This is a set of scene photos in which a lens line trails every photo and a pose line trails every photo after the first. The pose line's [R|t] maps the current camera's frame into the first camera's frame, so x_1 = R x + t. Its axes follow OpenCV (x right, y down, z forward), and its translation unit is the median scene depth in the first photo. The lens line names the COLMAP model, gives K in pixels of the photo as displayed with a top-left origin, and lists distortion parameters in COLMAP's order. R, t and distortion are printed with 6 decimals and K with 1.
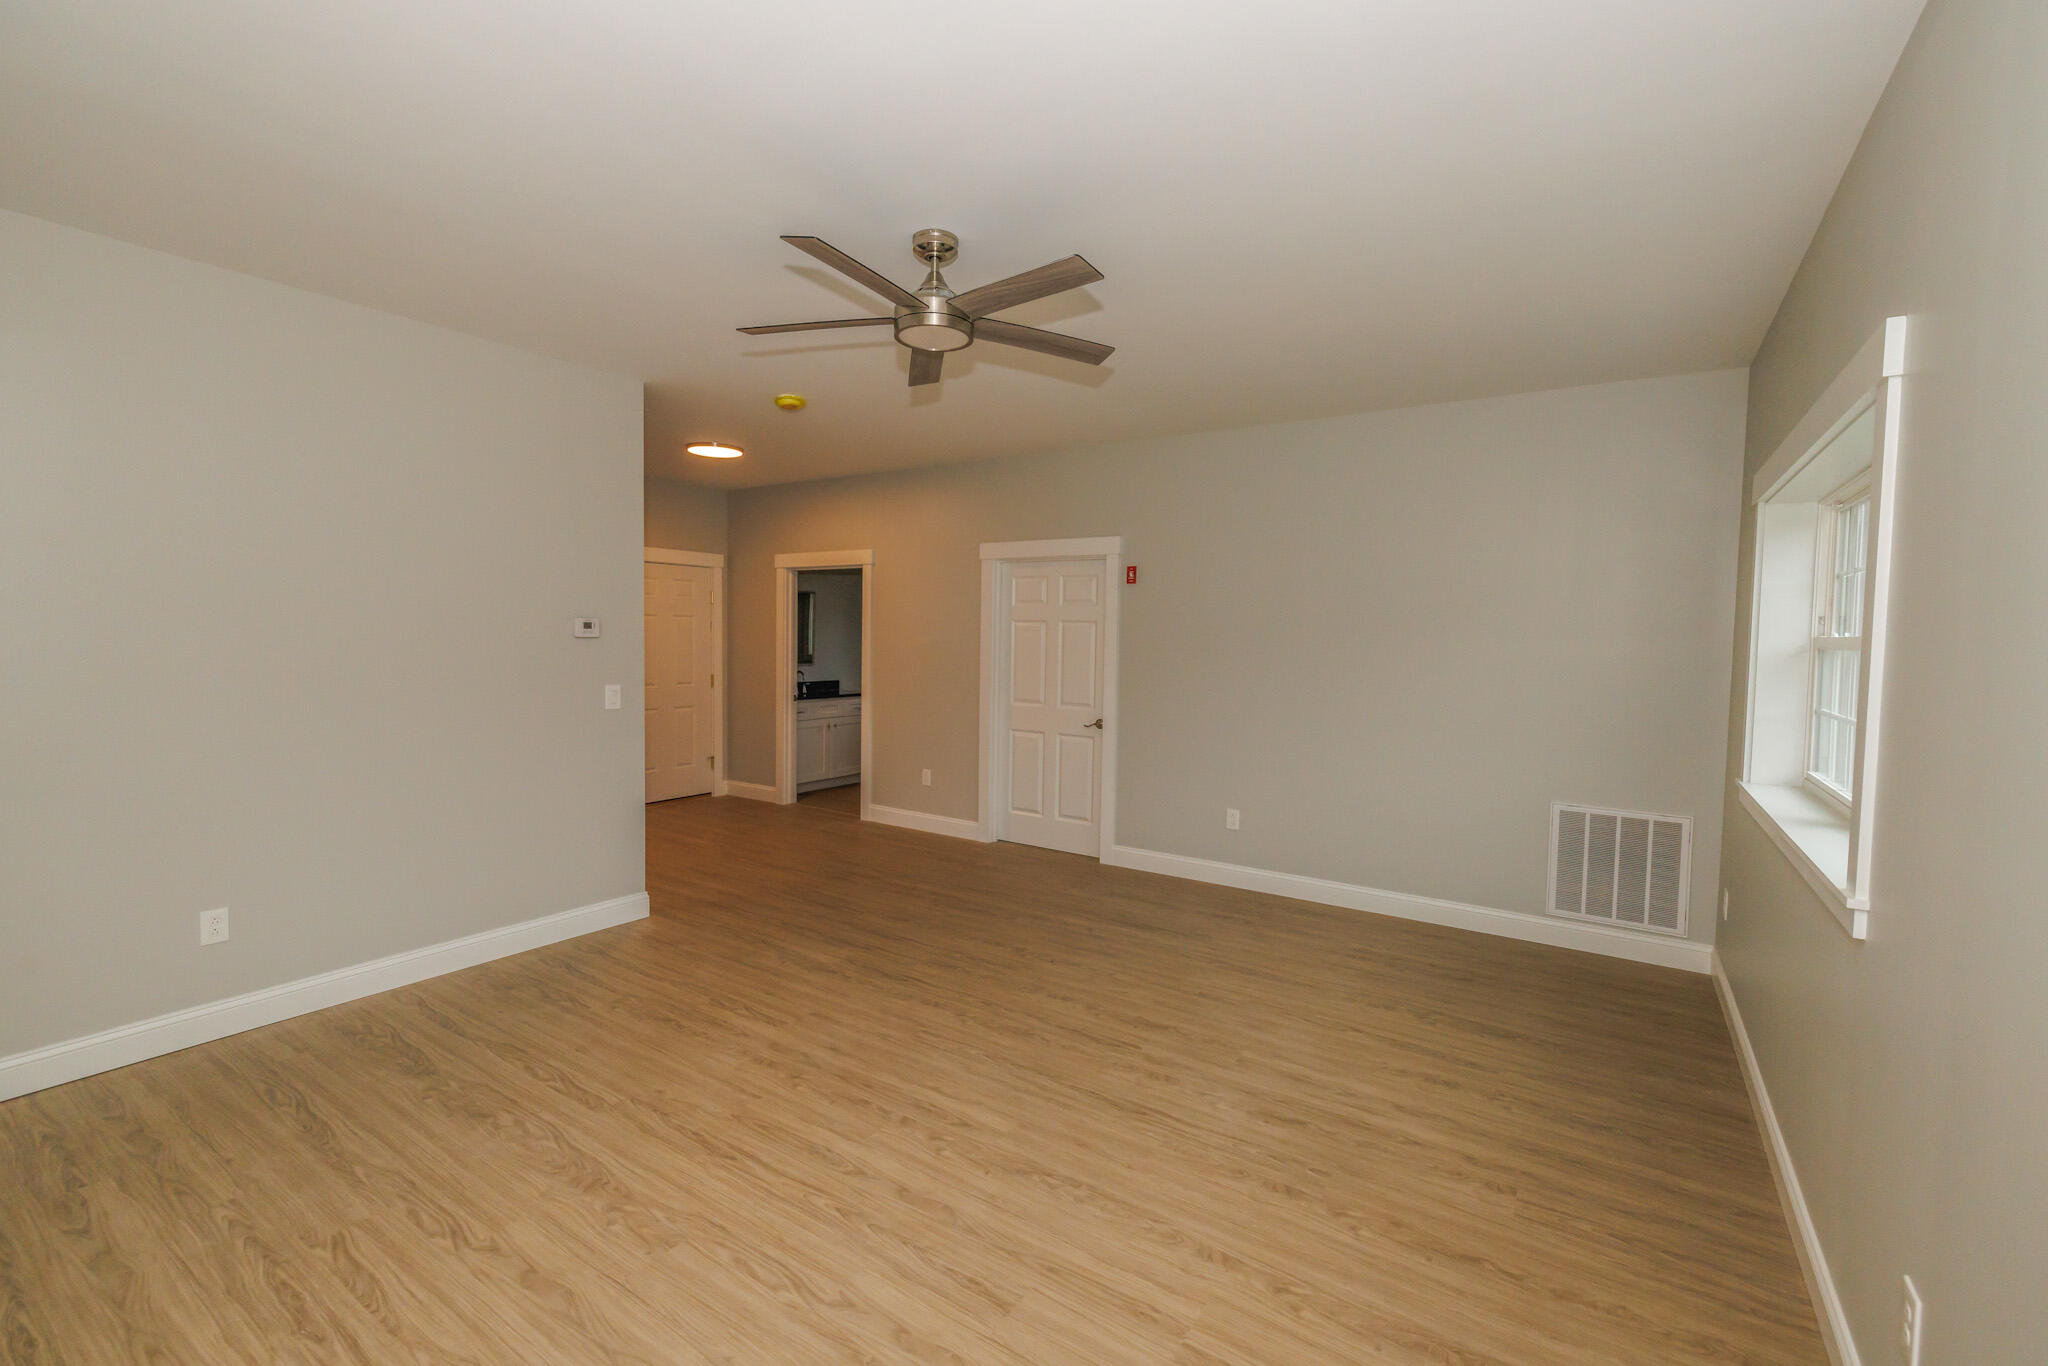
lens RADIAL K [[855.9, 0, 1024.0], [0, 855.9, 683.0], [0, 0, 1]] dist [0.000293, 0.000225]
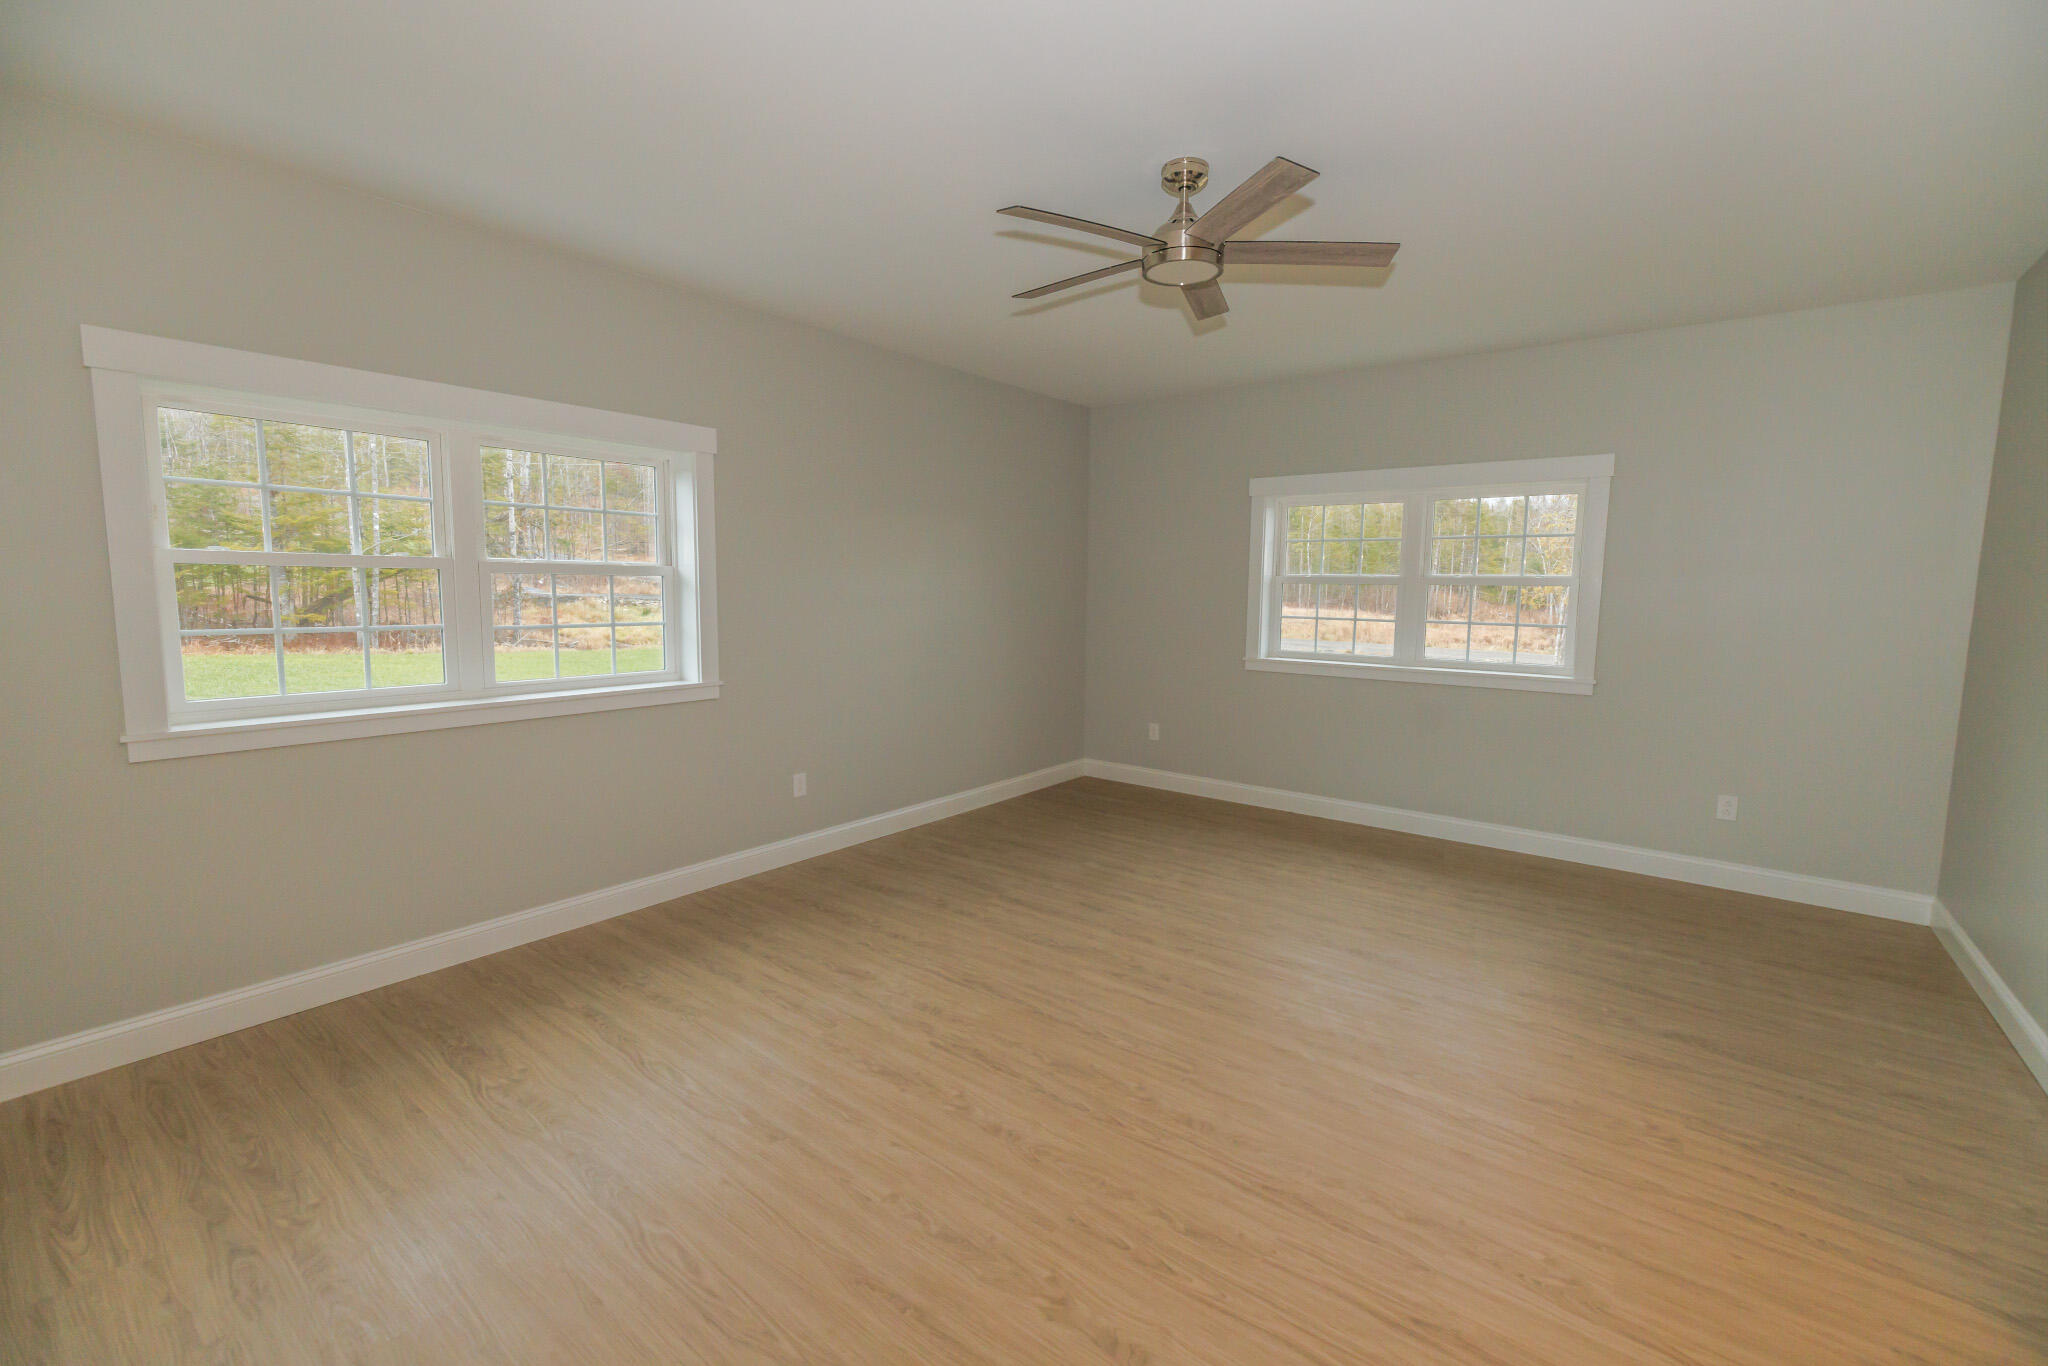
lens RADIAL K [[855.9, 0, 1024.0], [0, 855.9, 683.0], [0, 0, 1]] dist [0.000293, 0.000225]
pose [[-0.996655, -0.035547, 0.073583, -0.011005], [-0.022671, 0.985366, 0.168940, -0.086307], [-0.078511, 0.166706, -0.982876, 1.803465]]
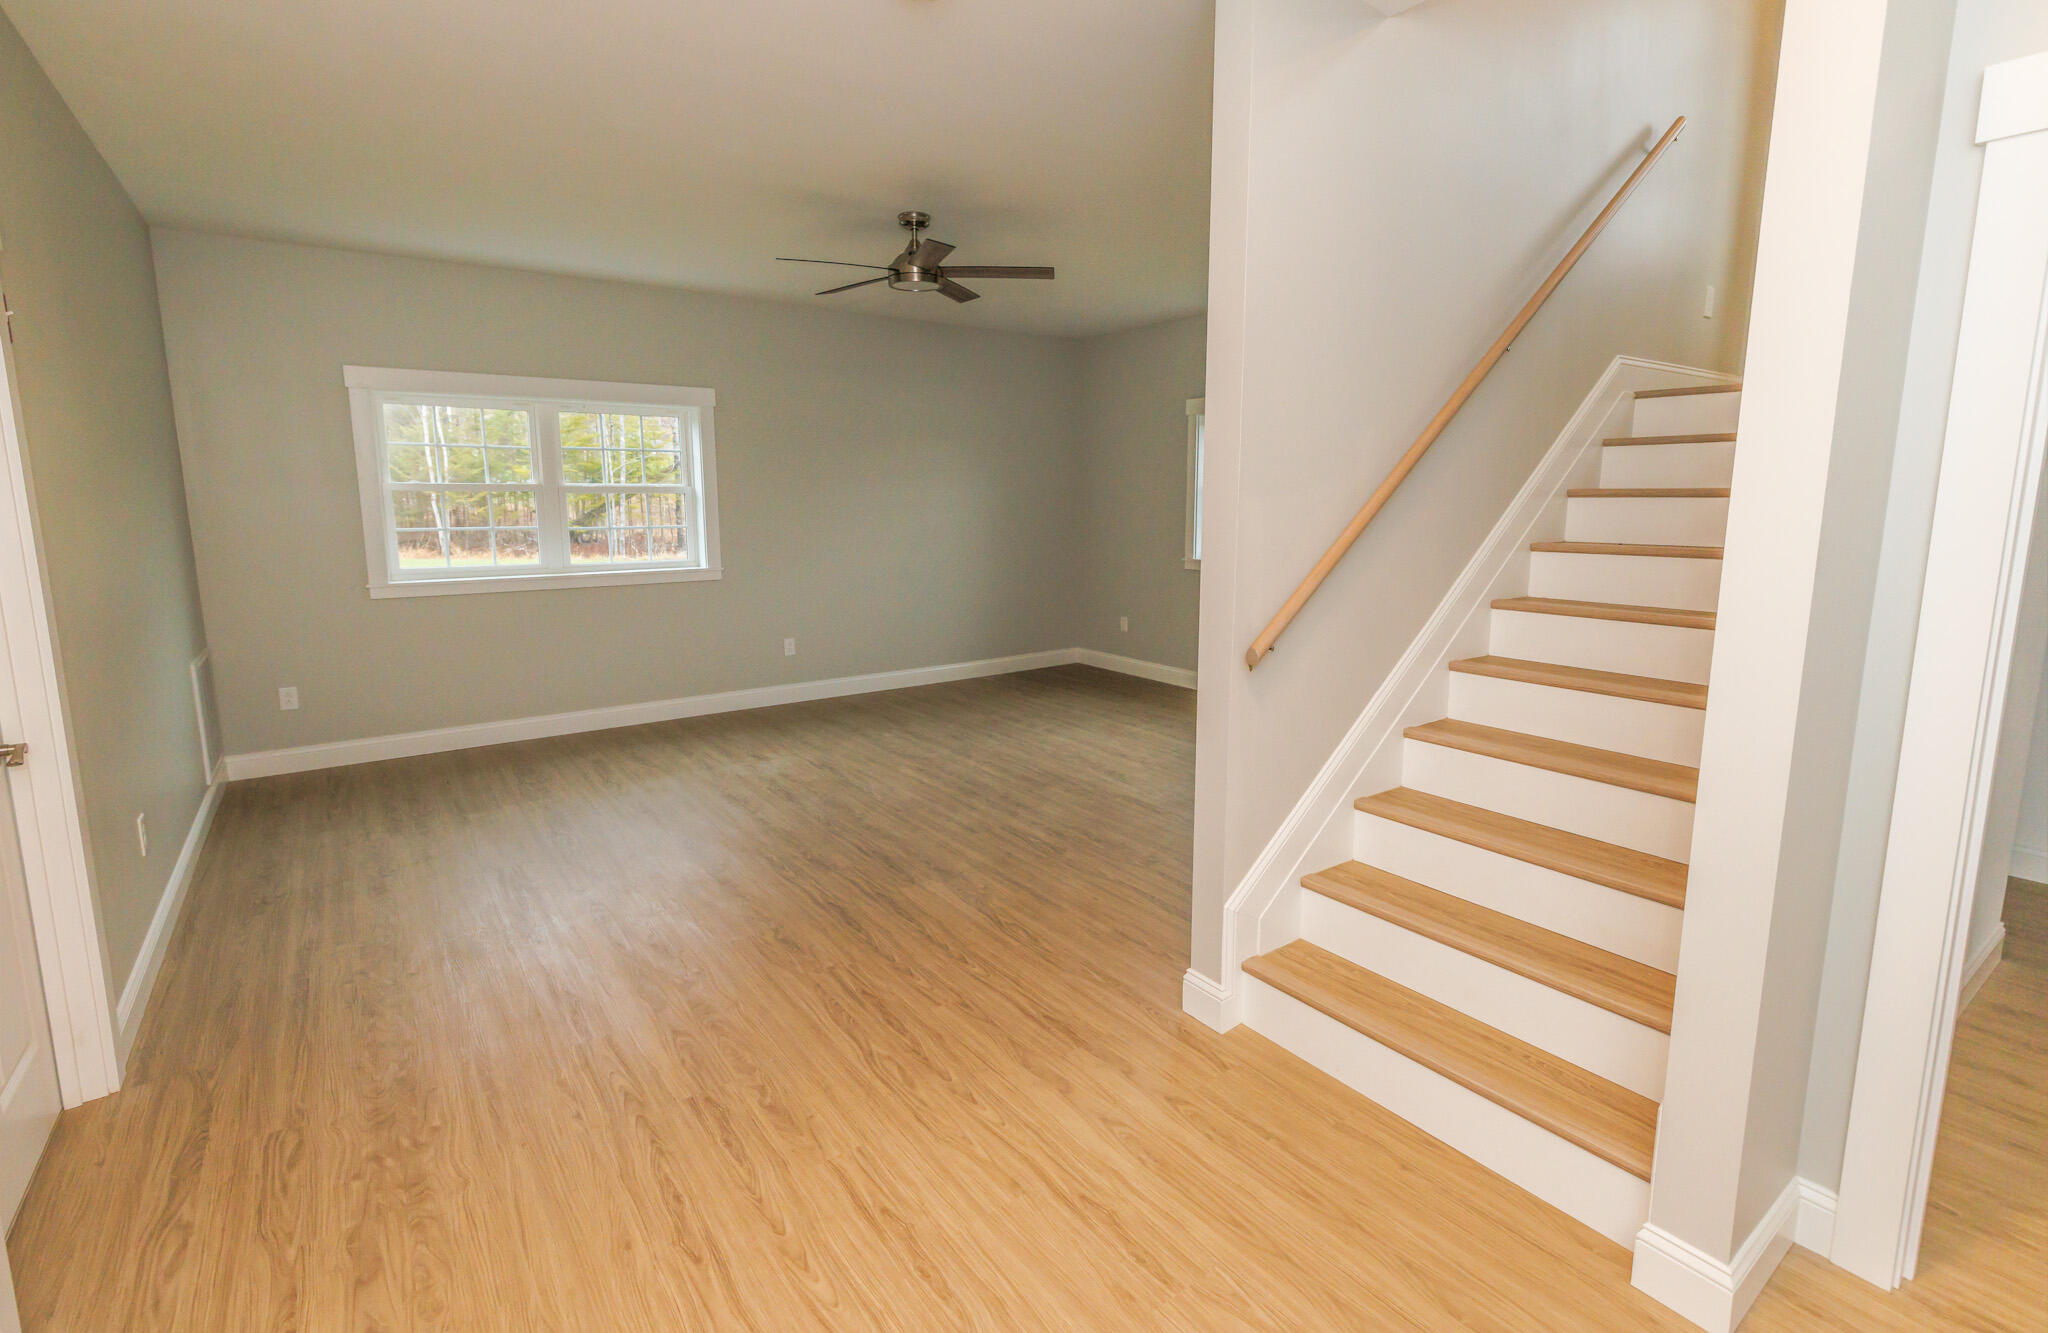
lens RADIAL K [[944.4, 0, 1020.2], [0, 944.4, 643.1], [0, 0, 1]] dist [0.009730, -0.000140]
pose [[-0.935859, -0.069609, 0.345431, -0.769239], [0.005811, 0.977112, 0.212646, -0.129166], [-0.352327, 0.201014, -0.914035, 2.229417]]
